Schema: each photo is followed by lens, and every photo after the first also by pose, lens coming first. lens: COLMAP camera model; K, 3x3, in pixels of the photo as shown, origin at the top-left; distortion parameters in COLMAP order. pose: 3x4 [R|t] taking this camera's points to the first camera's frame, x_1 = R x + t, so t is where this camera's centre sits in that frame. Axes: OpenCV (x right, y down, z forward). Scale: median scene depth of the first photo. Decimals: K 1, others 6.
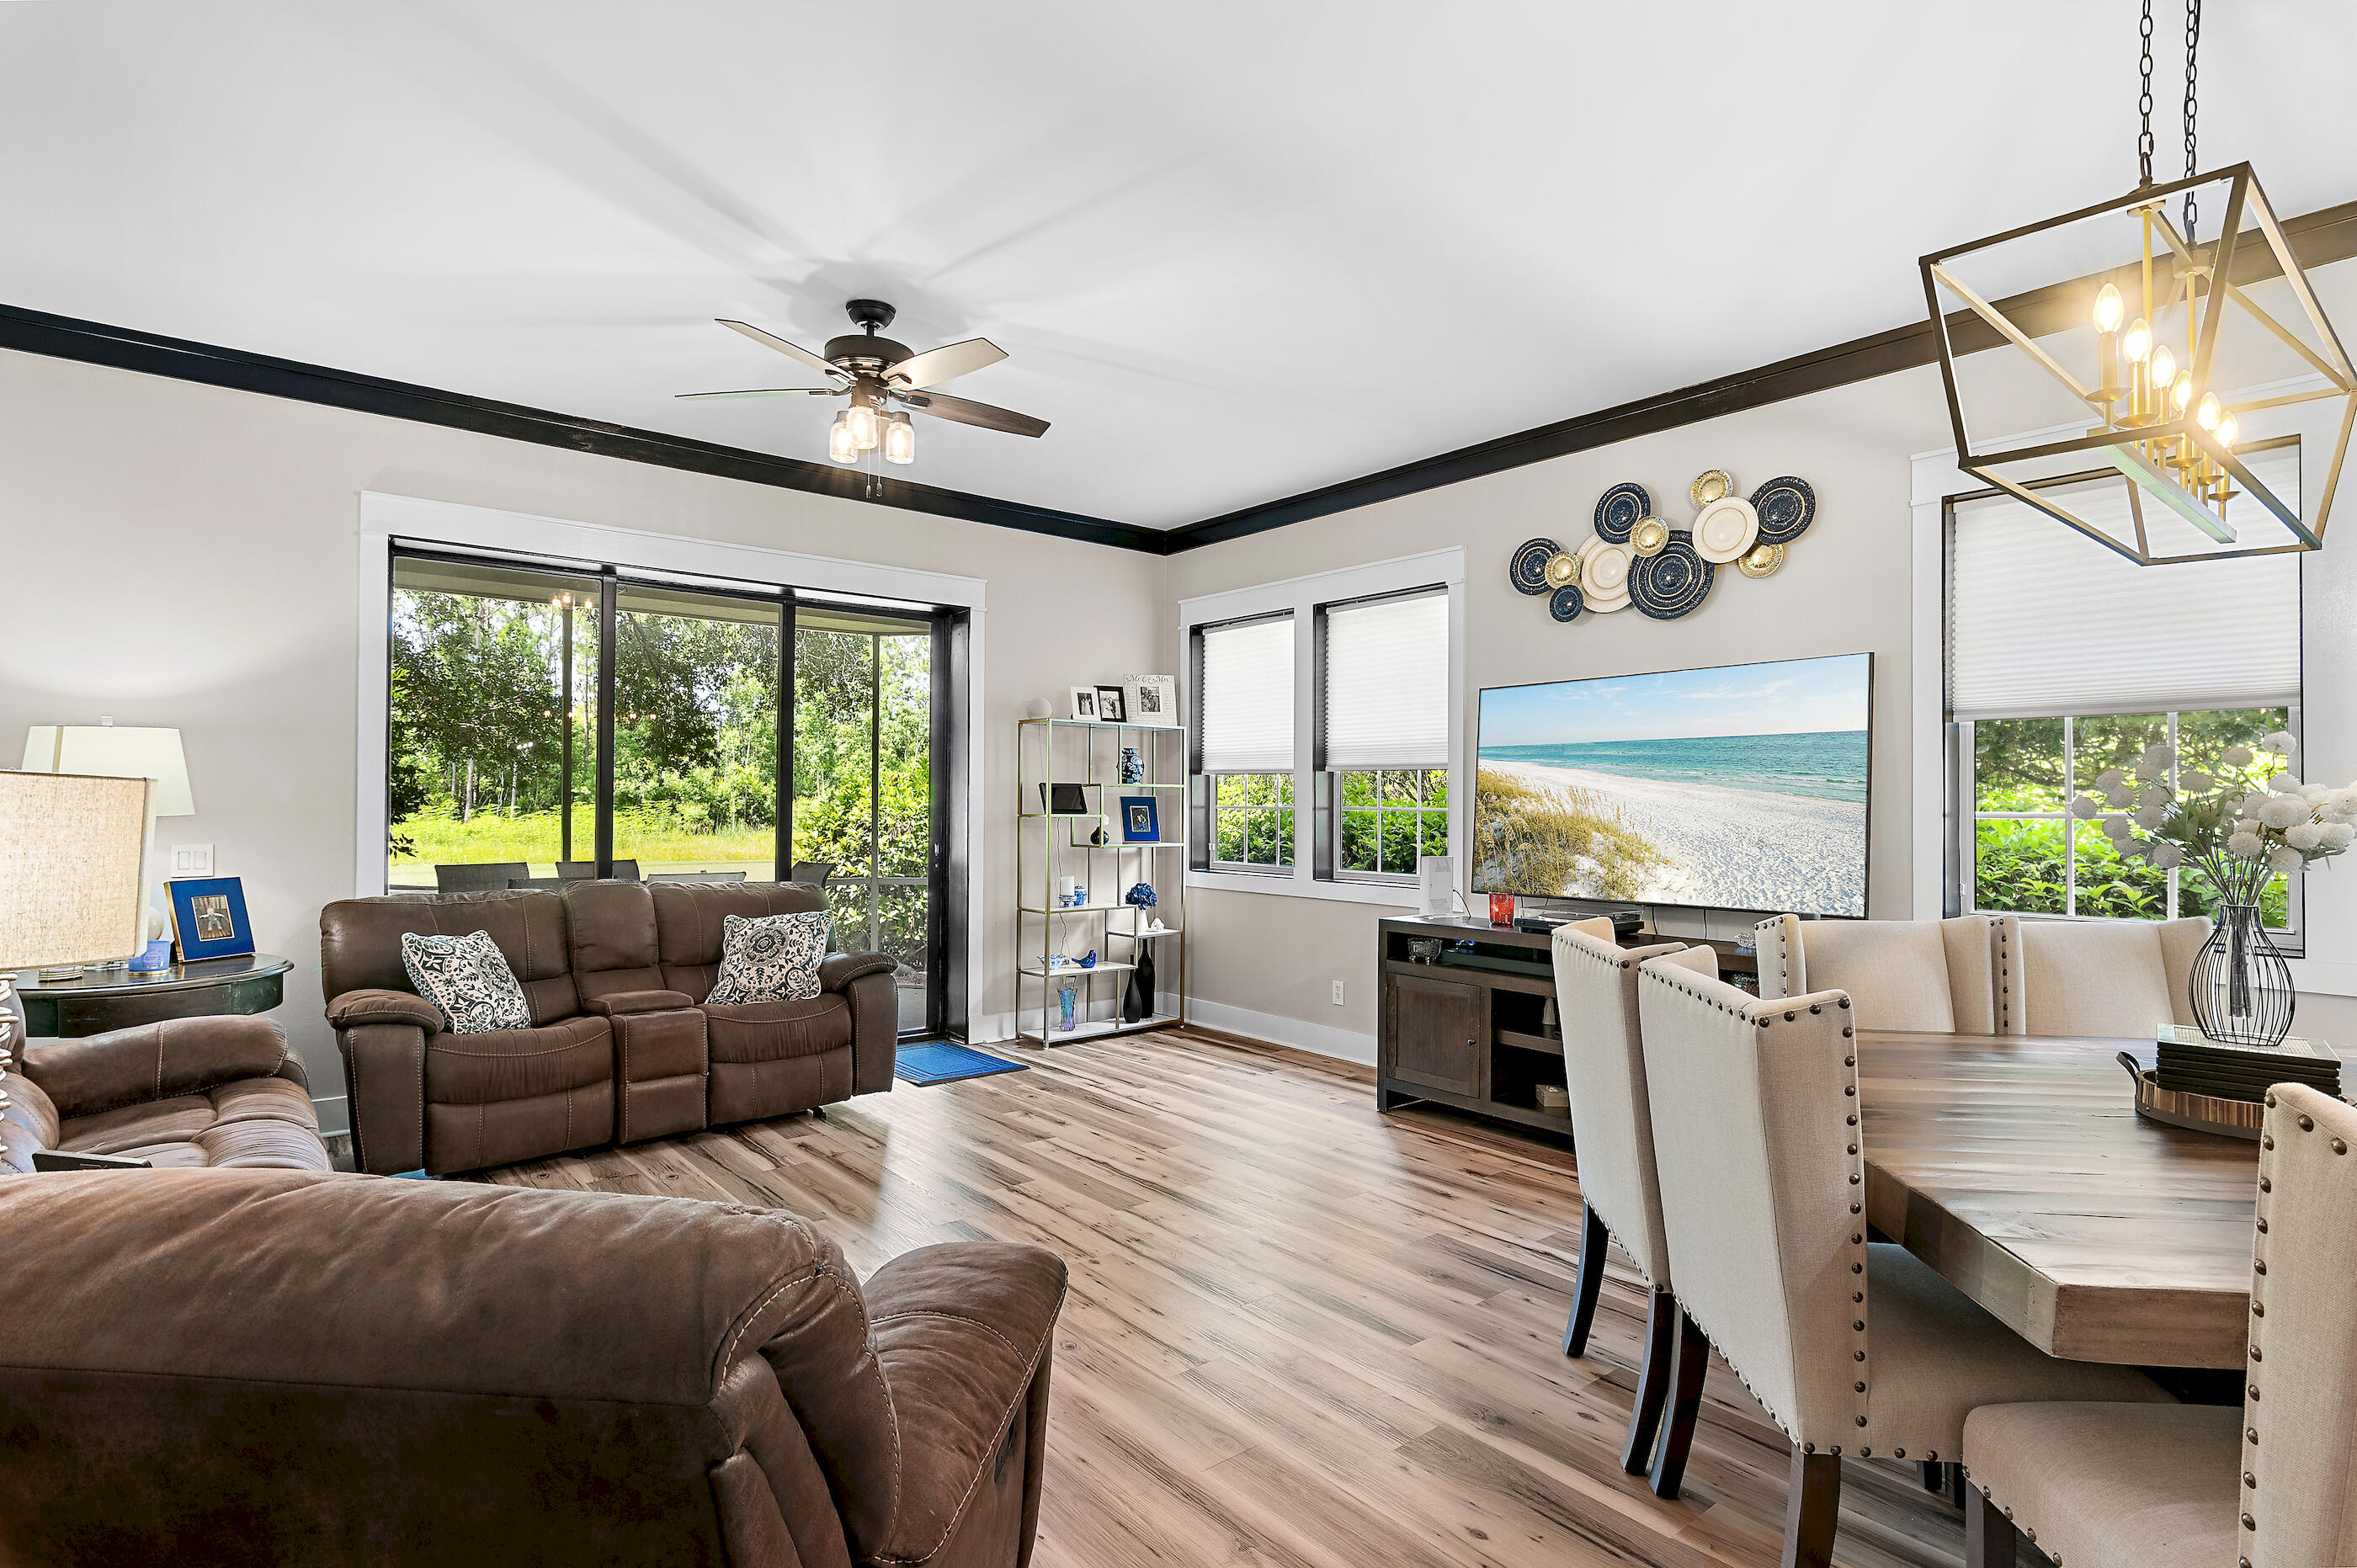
lens RADIAL K [[1156.4, 0, 1184.1], [0, 1156.4, 785.7], [0, 0, 1]] dist [0.000139, -0.001556]
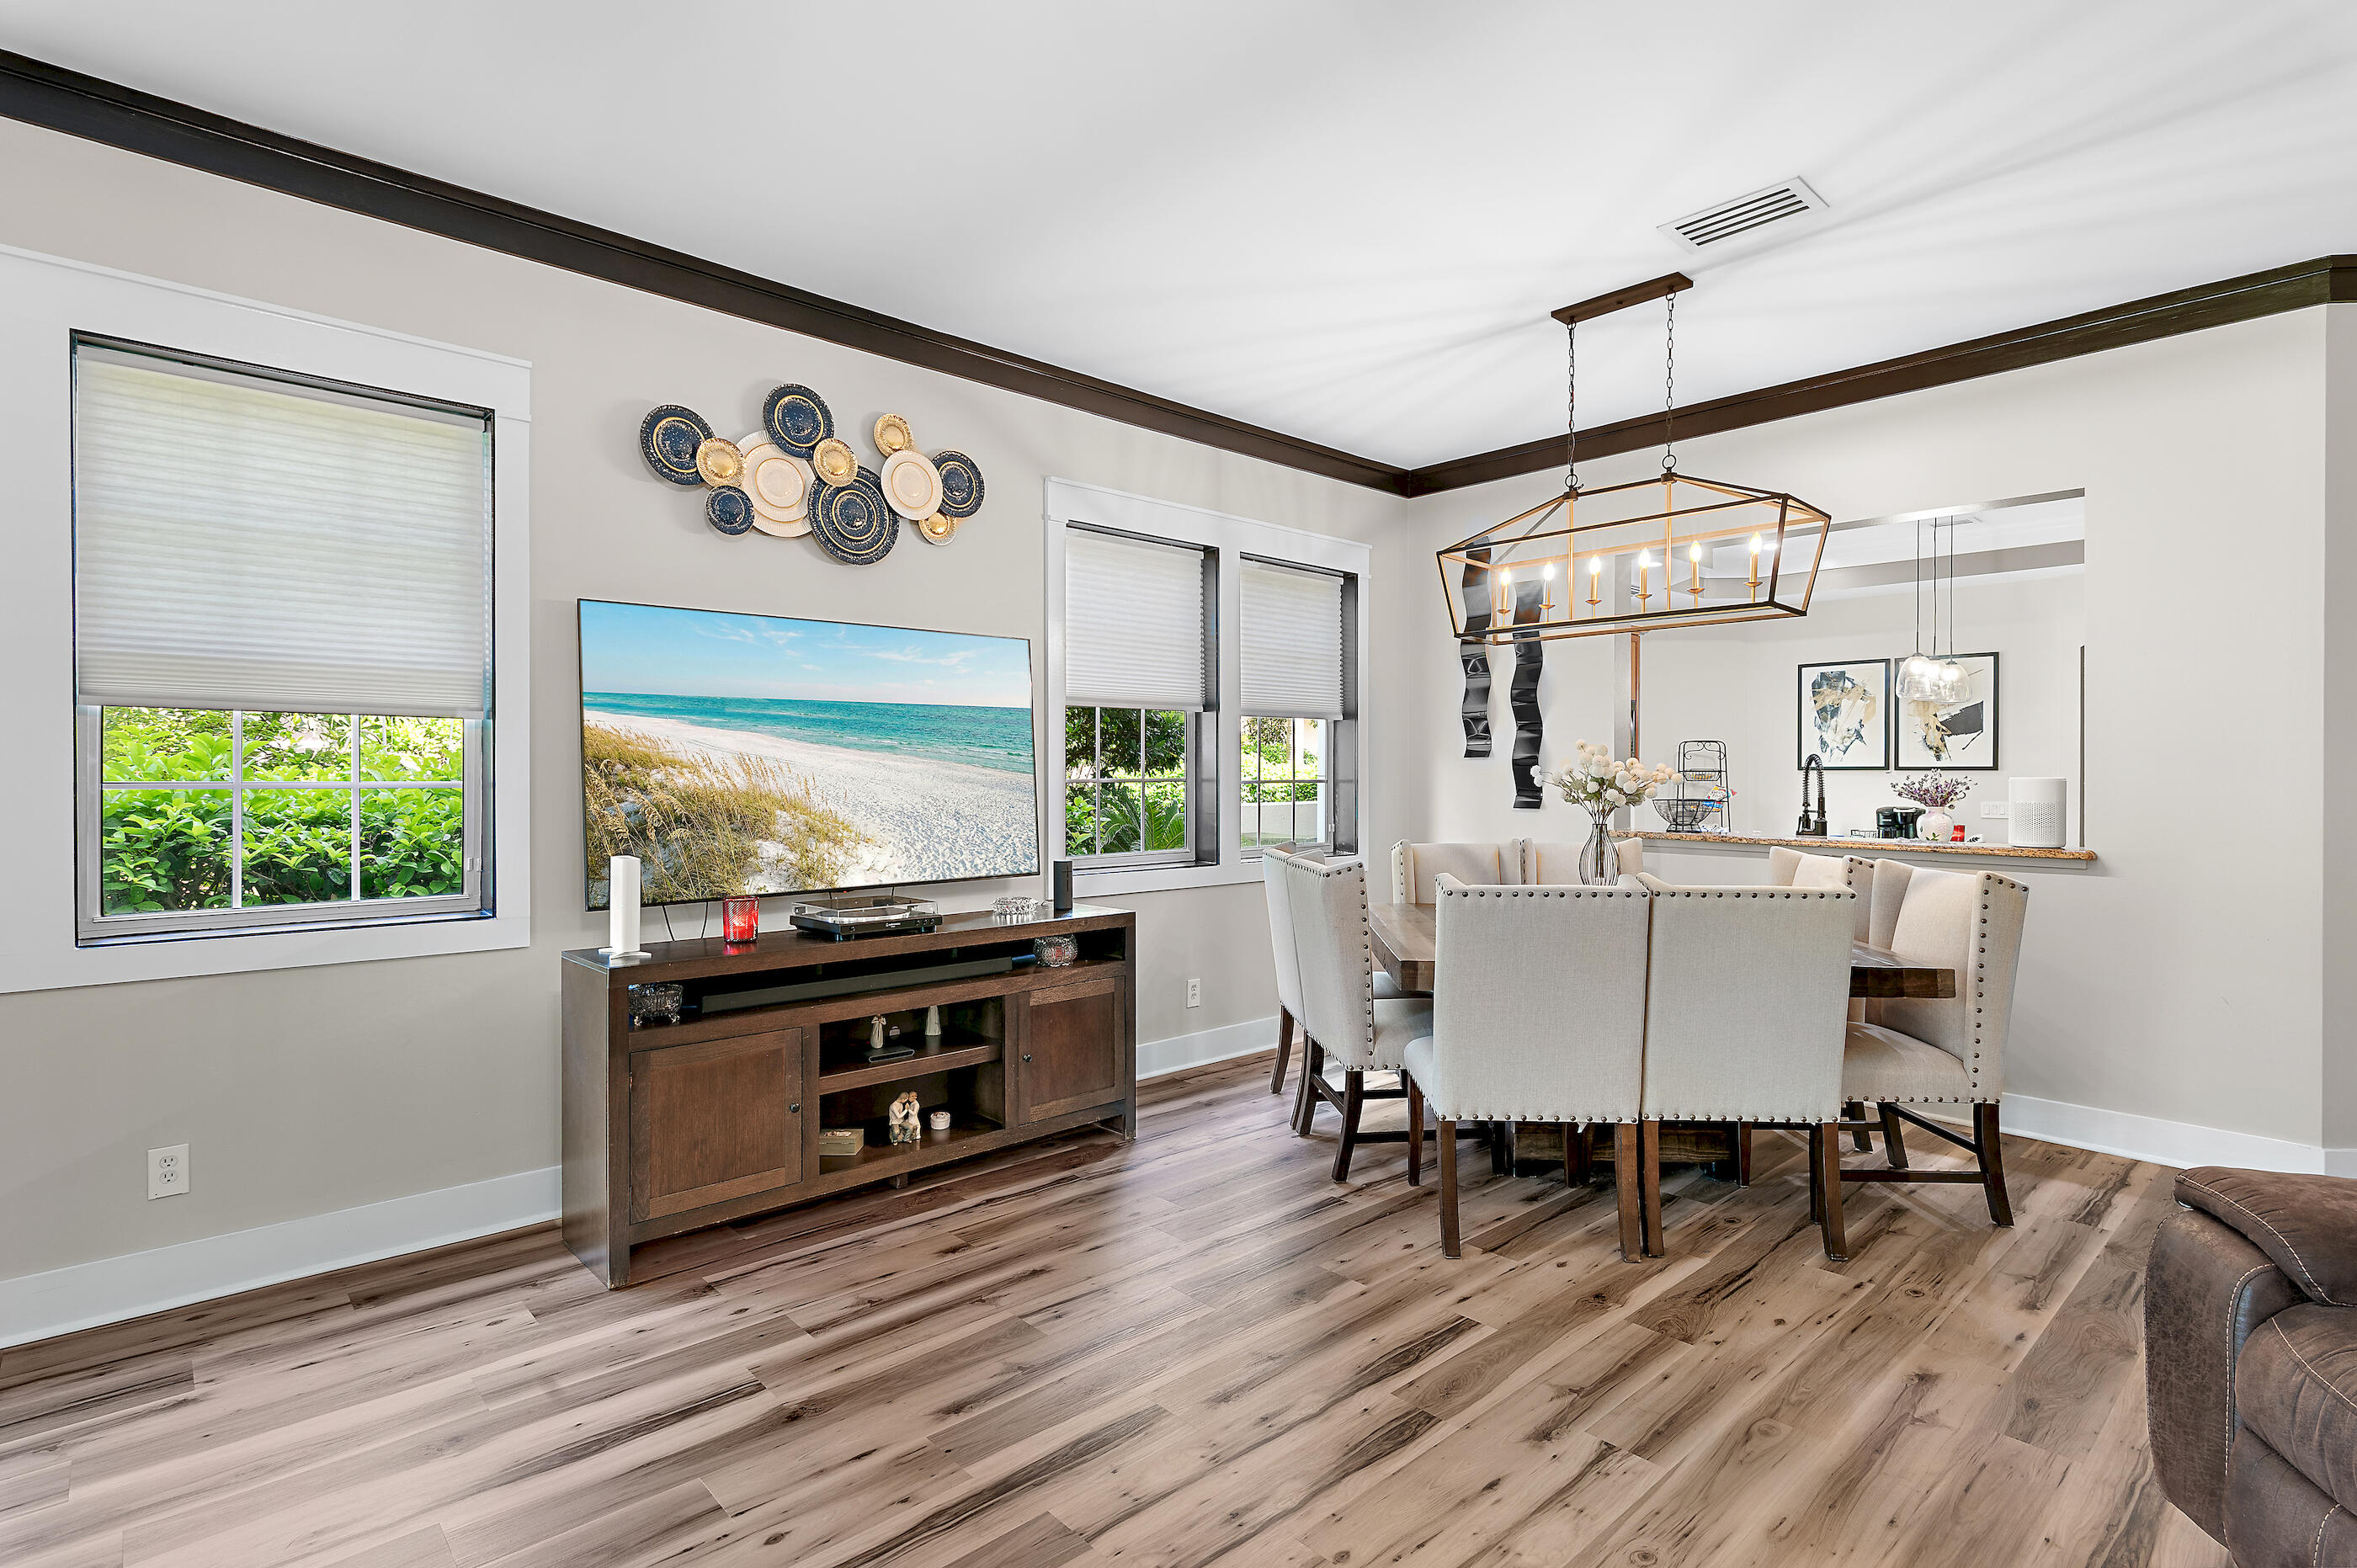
lens RADIAL K [[1156.4, 0, 1157.4], [0, 1156.4, 783.4], [0, 0, 1]] dist [0.000139, -0.001556]
pose [[-0.050416, -0.018931, 0.998549, -0.491078], [-0.024538, 0.999542, 0.017711, 0.000665], [-0.998427, -0.023609, -0.050858, 0.834757]]
